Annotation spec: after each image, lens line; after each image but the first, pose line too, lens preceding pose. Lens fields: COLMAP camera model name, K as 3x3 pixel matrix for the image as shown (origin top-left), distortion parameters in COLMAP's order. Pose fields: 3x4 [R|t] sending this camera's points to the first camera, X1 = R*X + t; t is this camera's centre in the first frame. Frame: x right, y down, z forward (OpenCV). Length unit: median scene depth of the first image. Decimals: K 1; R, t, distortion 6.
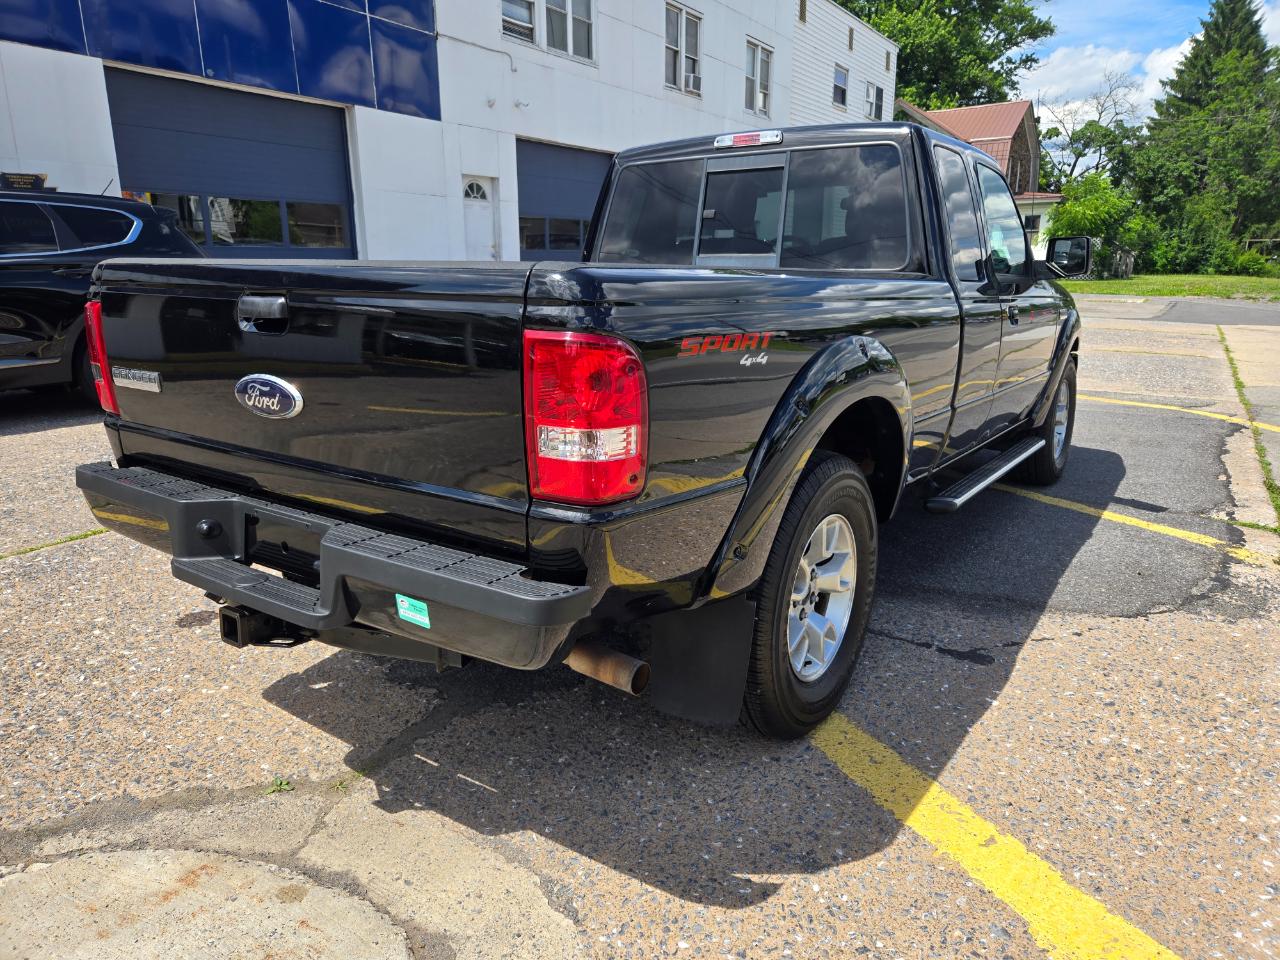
lens RADIAL K [[858.9, 0, 634.1], [0, 858.9, 484.8], [0, 0, 1]] dist [0.060008, -0.043189]
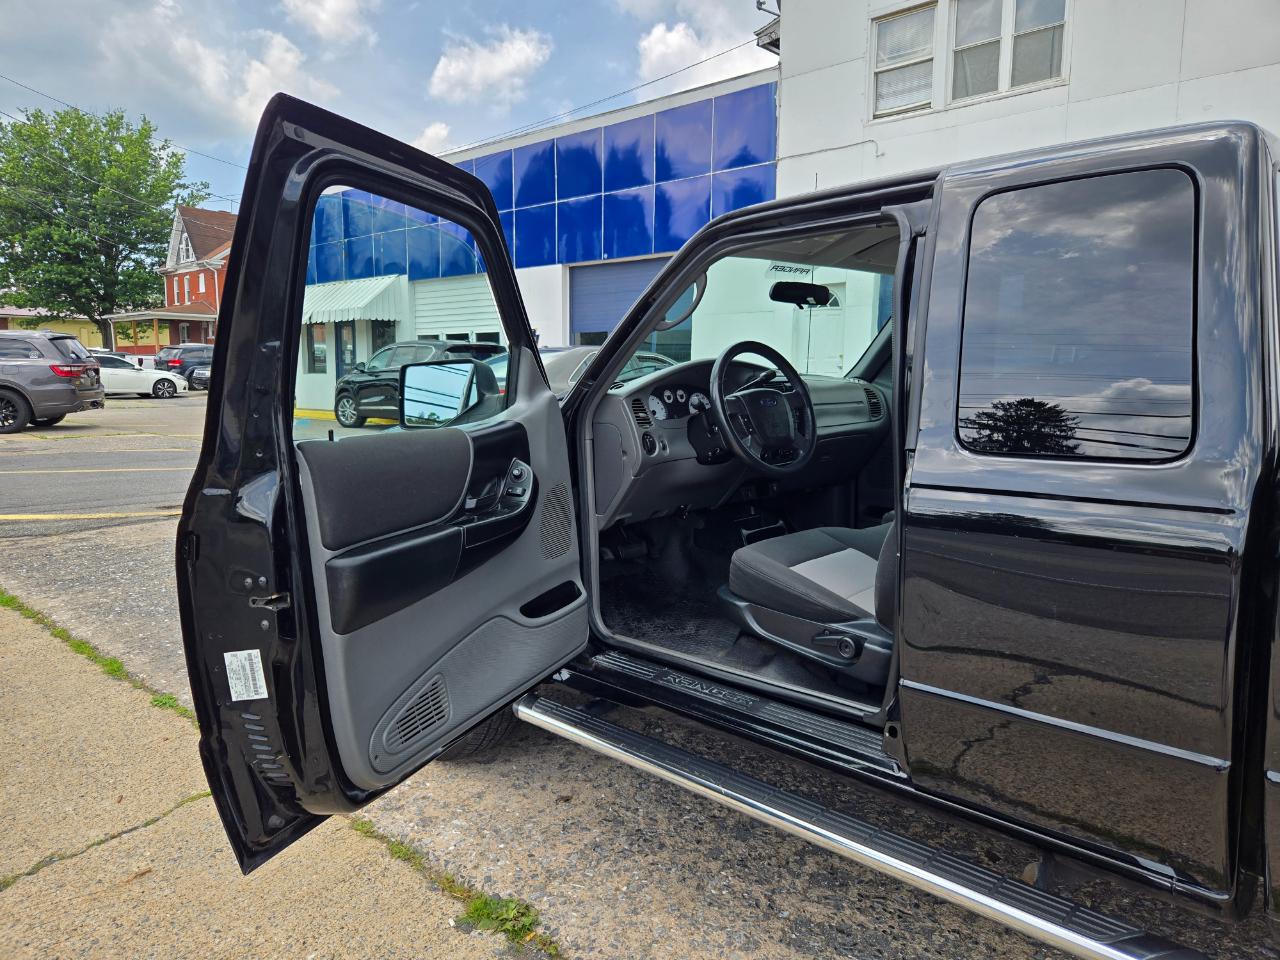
lens RADIAL K [[868.9, 0, 652.6], [0, 868.9, 476.7], [0, 0, 1]] dist [0.060444, -0.036045]
pose [[-0.157428, 0.118854, -0.980352, 3.076972], [-0.256113, 0.953850, 0.156768, -0.995172], [0.953741, 0.275761, -0.119723, 3.846778]]
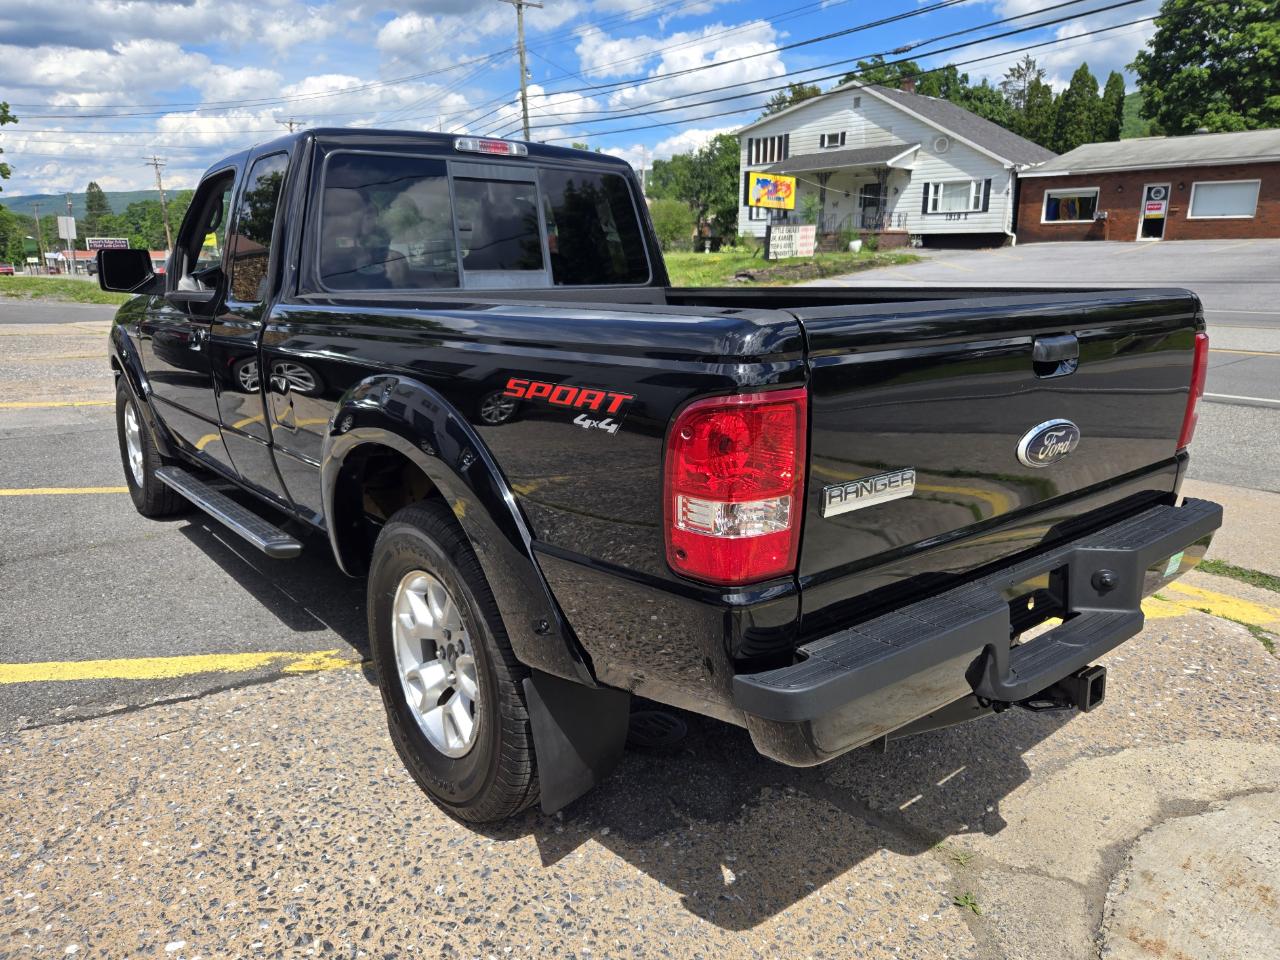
lens RADIAL K [[878.6, 0, 643.6], [0, 878.6, 477.3], [0, 0, 1]] dist [0.062734, -0.047254]
pose [[0.270528, -0.231084, 0.934566, -0.778413], [0.237690, 0.956744, 0.167764, -0.178464], [-0.932908, 0.176752, 0.313753, 0.603140]]
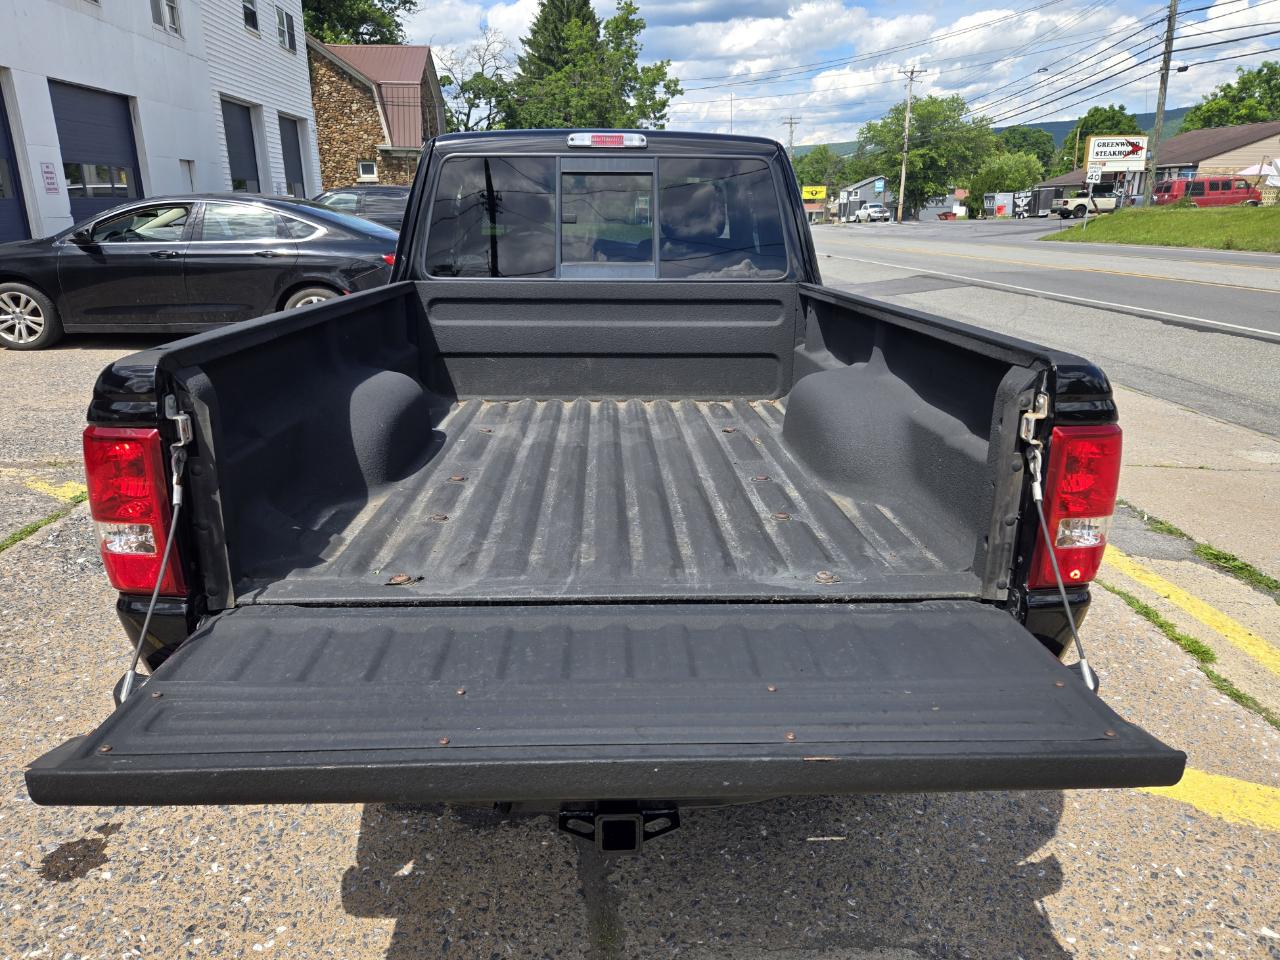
lens RADIAL K [[893.1, 0, 638.0], [0, 893.1, 479.0], [0, 0, 1]] dist [0.071299, -0.049779]
pose [[0.798306, -0.170297, 0.577674, -0.468362], [0.143800, 0.985344, 0.091756, -0.117030], [-0.584833, 0.009820, 0.811094, 0.180141]]
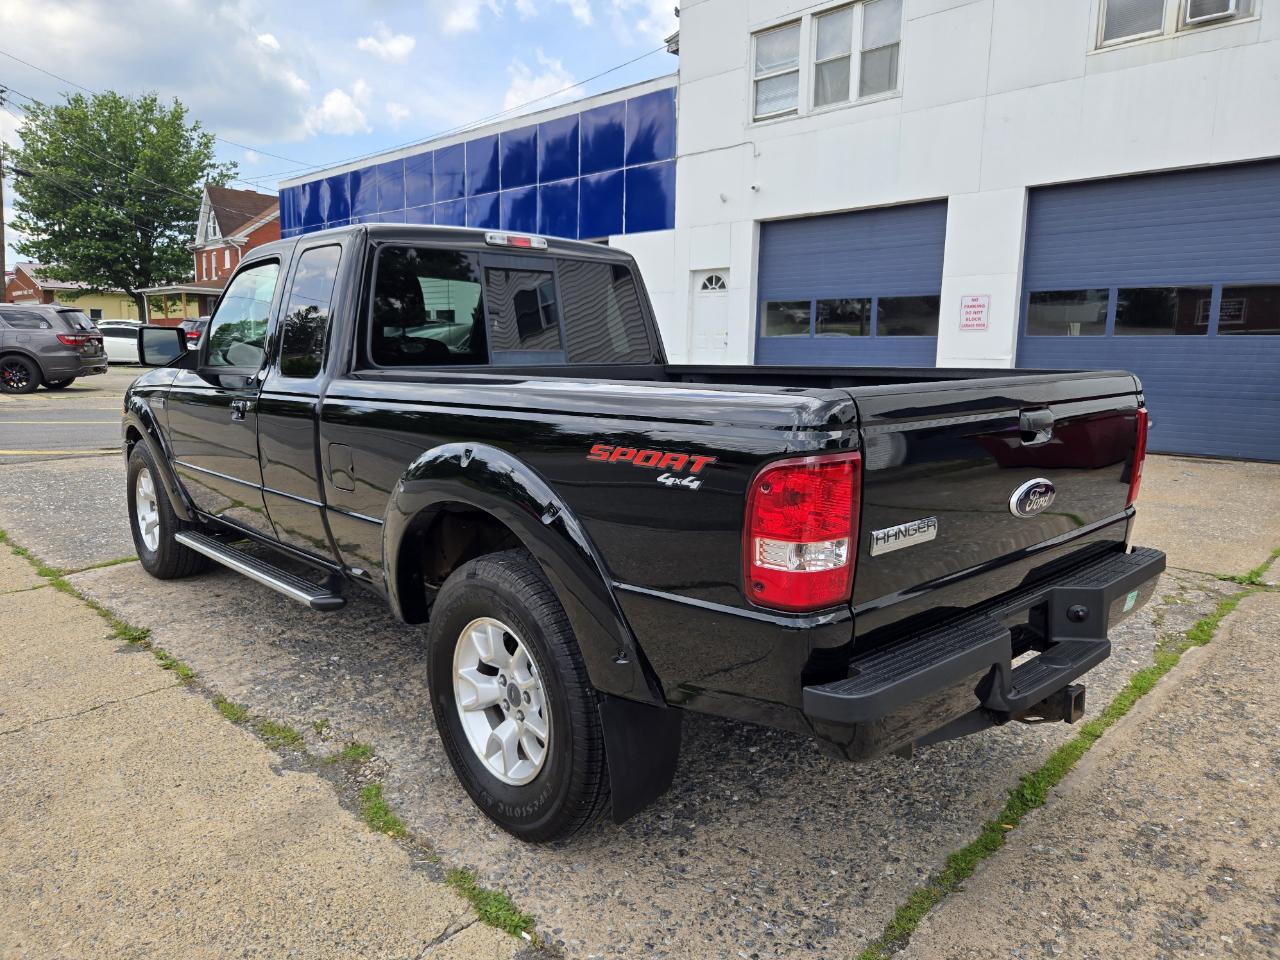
lens RADIAL K [[868.9, 0, 639.7], [0, 868.9, 479.4], [0, 0, 1]] dist [0.062347, -0.043137]
pose [[-0.211408, 0.143106, -0.966865, 3.454915], [-0.264402, 0.943967, 0.197530, -1.161188], [0.940956, 0.297401, -0.161725, 4.491993]]
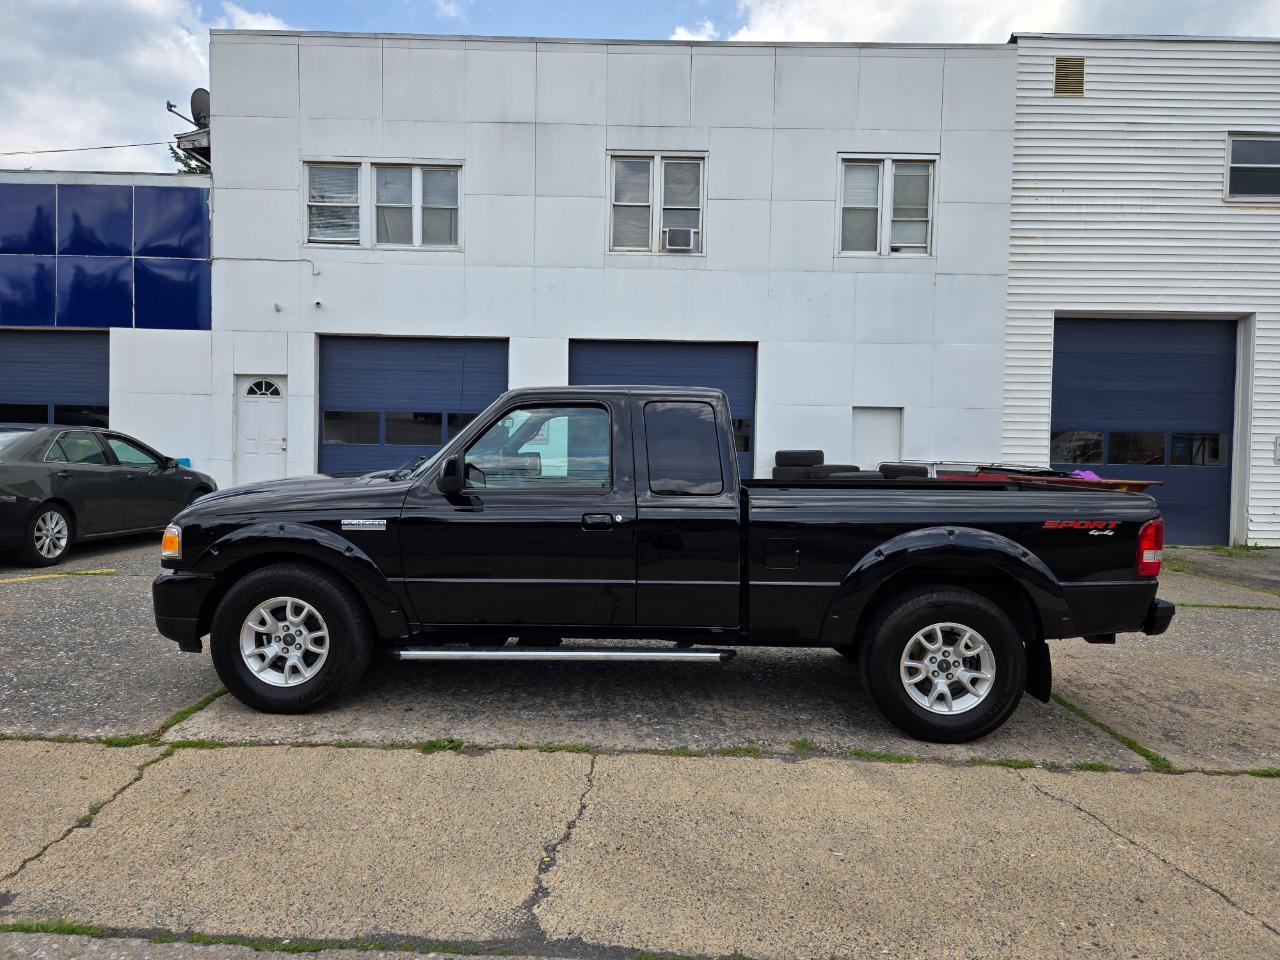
lens RADIAL K [[858.9, 0, 634.1], [0, 858.9, 484.8], [0, 0, 1]] dist [0.060008, -0.043189]
pose [[0.536555, 0.036296, -0.843085, 3.630050], [-0.234472, 0.966146, -0.107629, -0.852456], [0.810637, 0.255428, 0.526901, 3.266811]]
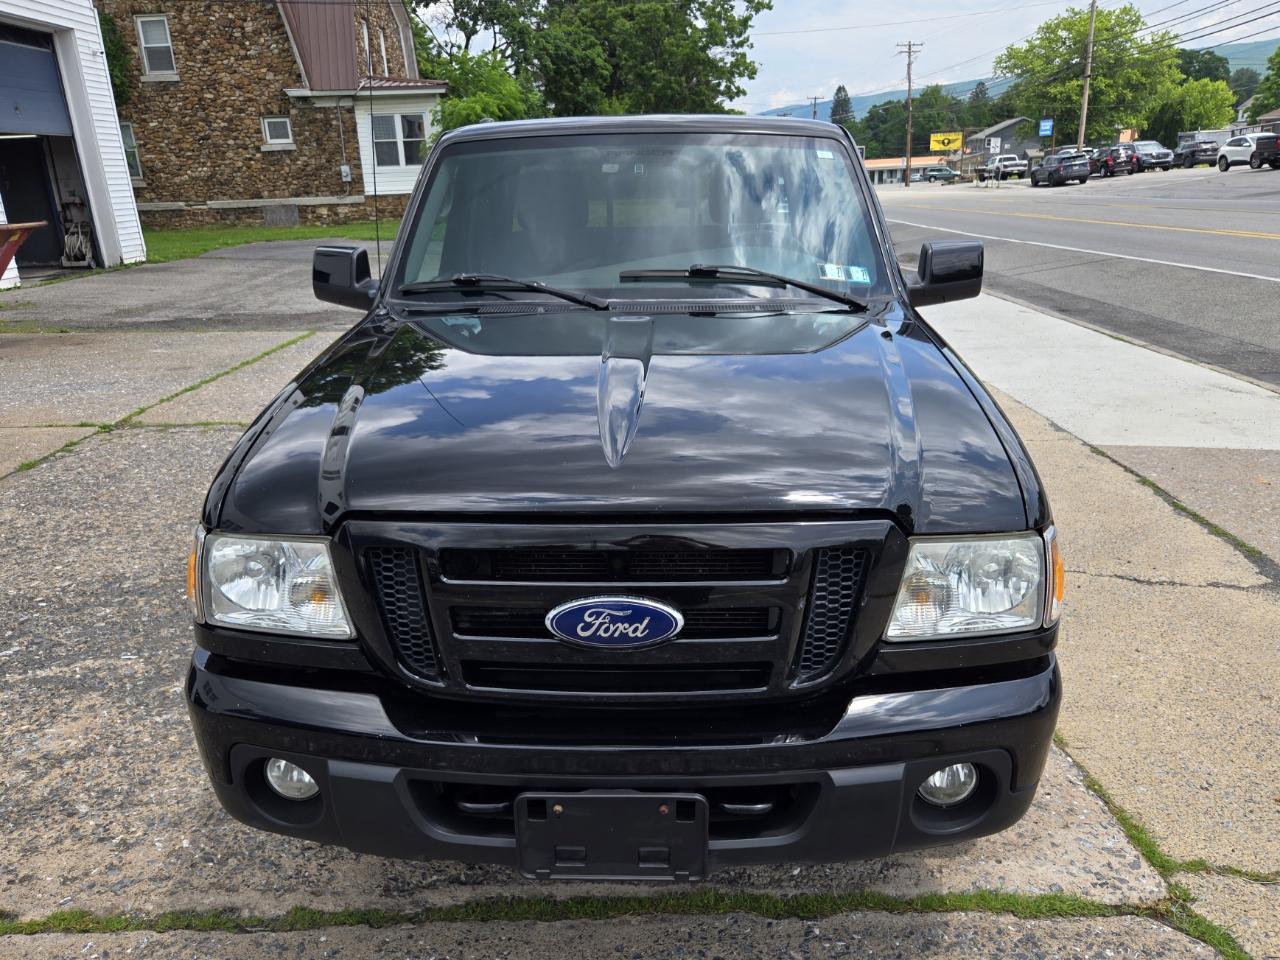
lens RADIAL K [[993.3, 0, 639.0], [0, 993.3, 520.0], [0, 0, 1]] dist [0.064262, -0.047410]
pose [[0.835674, -0.206094, 0.509092, 1.749460], [0.168060, 0.978419, 0.120218, -0.875723], [-0.522882, -0.014905, 0.852275, 3.076498]]
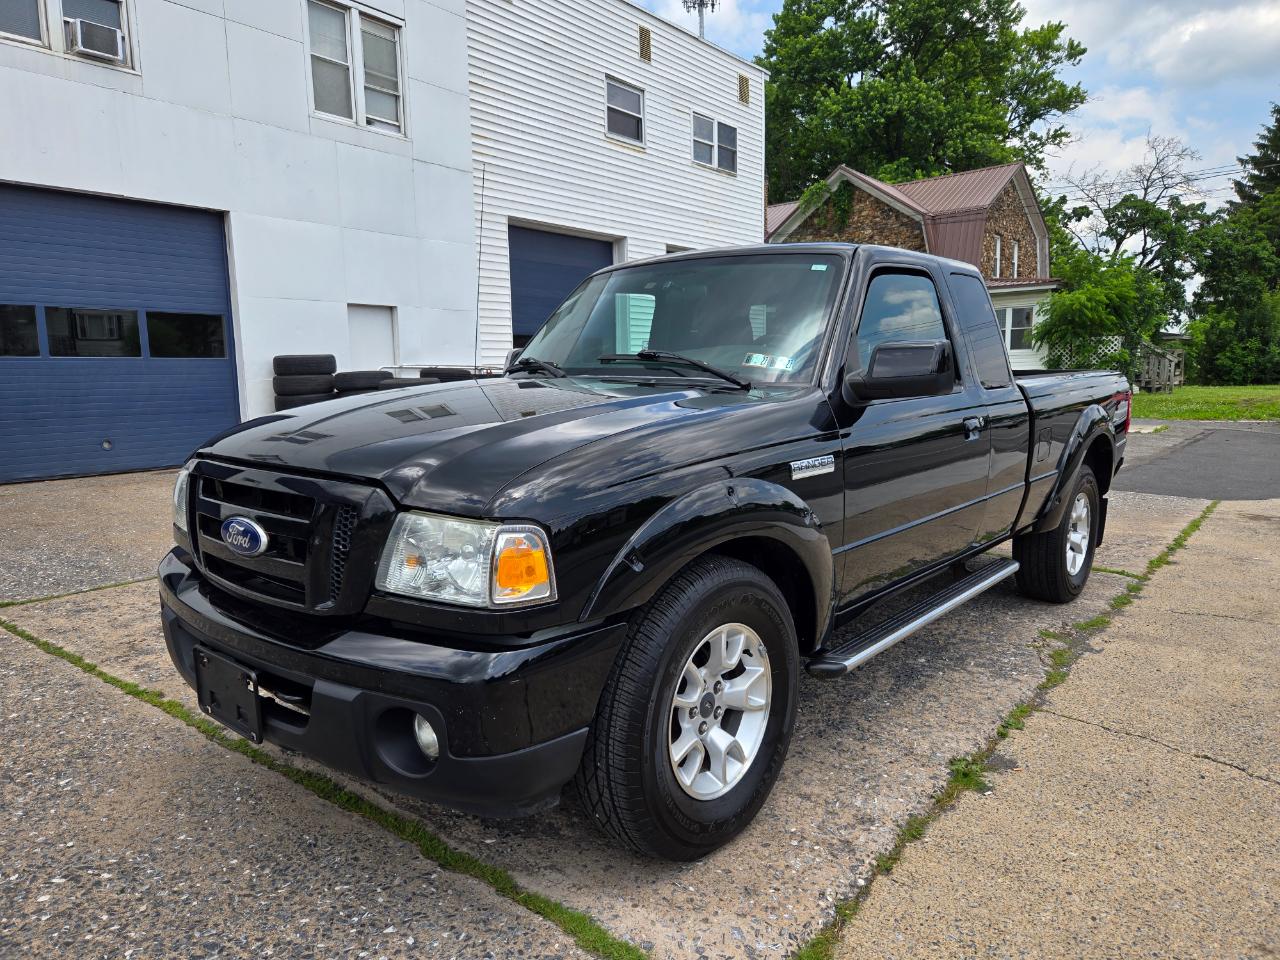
lens RADIAL K [[858.9, 0, 634.1], [0, 858.9, 484.8], [0, 0, 1]] dist [0.060008, -0.043189]
pose [[0.993938, -0.000017, -0.109946, 2.314125], [-0.013932, 0.991919, -0.126104, -0.734064], [0.109060, 0.126871, 0.985906, 2.915101]]
